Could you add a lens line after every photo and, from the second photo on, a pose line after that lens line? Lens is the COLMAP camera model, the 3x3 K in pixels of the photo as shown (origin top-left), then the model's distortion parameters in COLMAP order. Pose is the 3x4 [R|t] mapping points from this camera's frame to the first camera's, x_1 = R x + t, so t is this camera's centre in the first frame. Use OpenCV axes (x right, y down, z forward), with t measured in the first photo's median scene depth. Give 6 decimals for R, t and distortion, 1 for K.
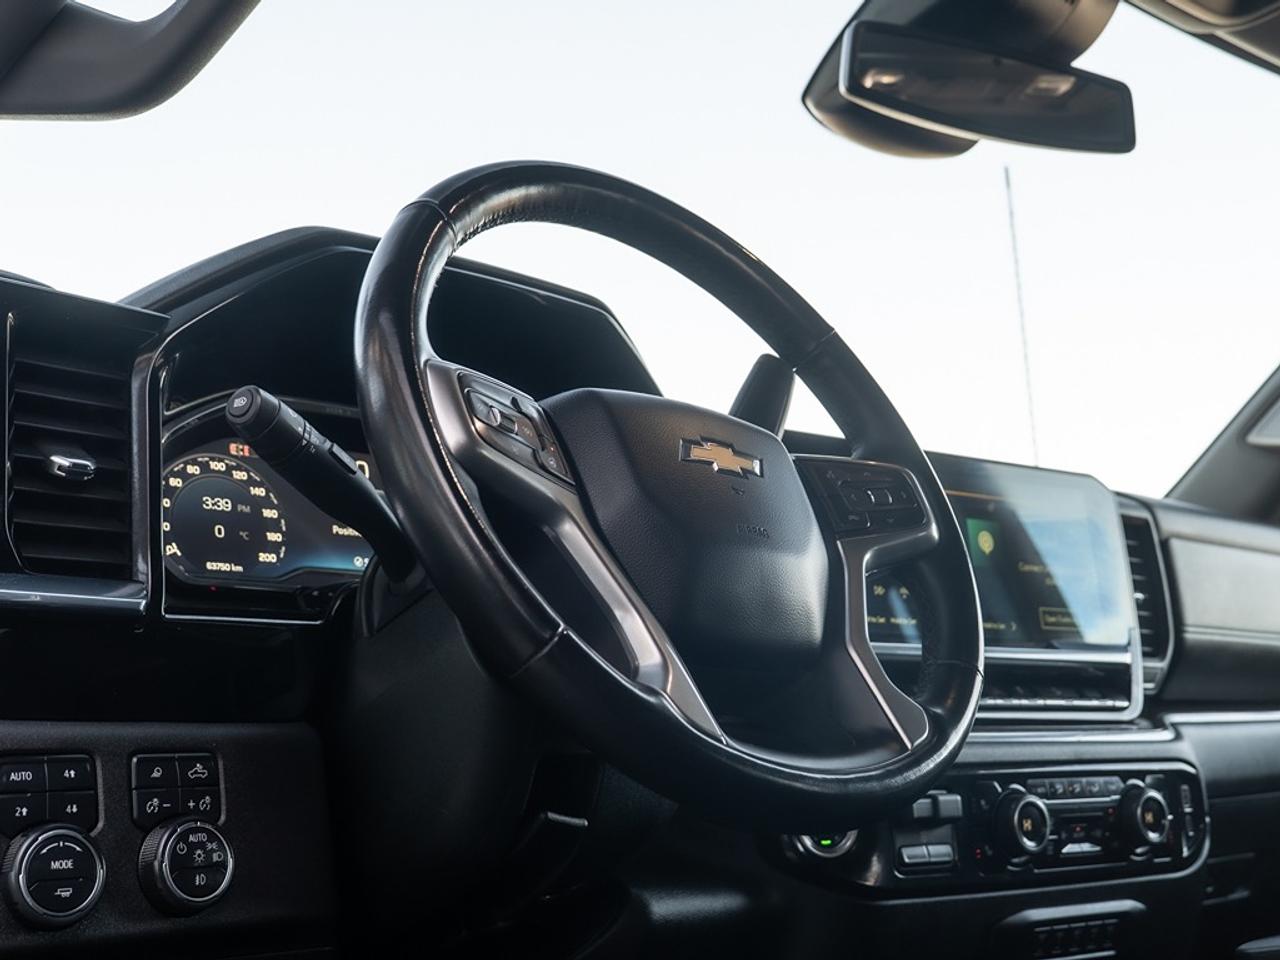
lens RADIAL K [[1535.8, 0, 670.6], [0, 1535.8, 516.4], [0, 0, 1]] dist [-0.017671, 0.000000]
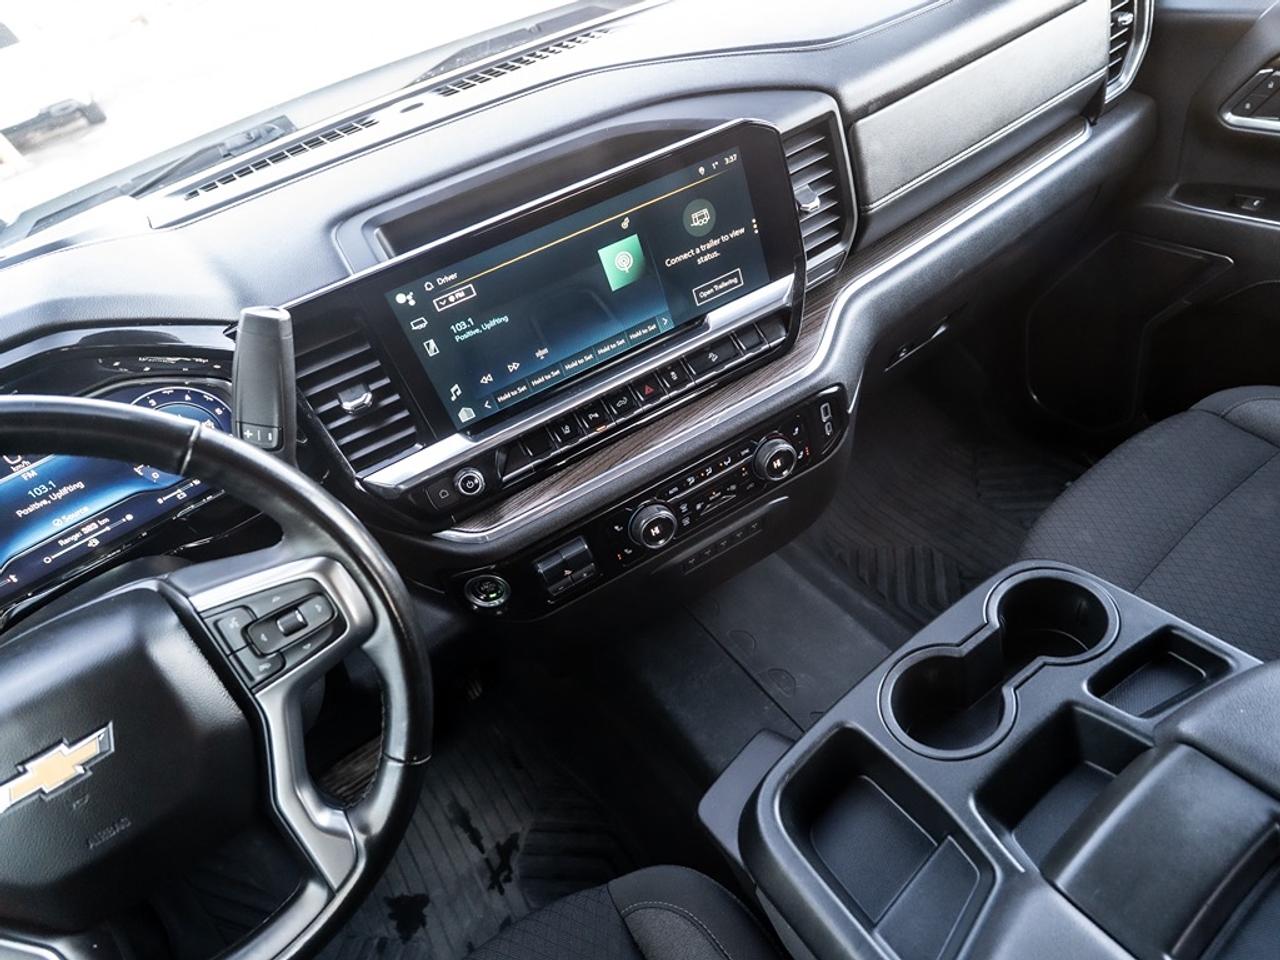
lens RADIAL K [[777.1, 0, 716.1], [0, 777.1, 476.3], [0, 0, 1]] dist [-0.023717, 0.003408]
pose [[0.975046, -0.057319, -0.214477, 0.511863], [0.202976, 0.621494, 0.756667, -0.395907], [0.089924, -0.781319, 0.617620, 0.729835]]
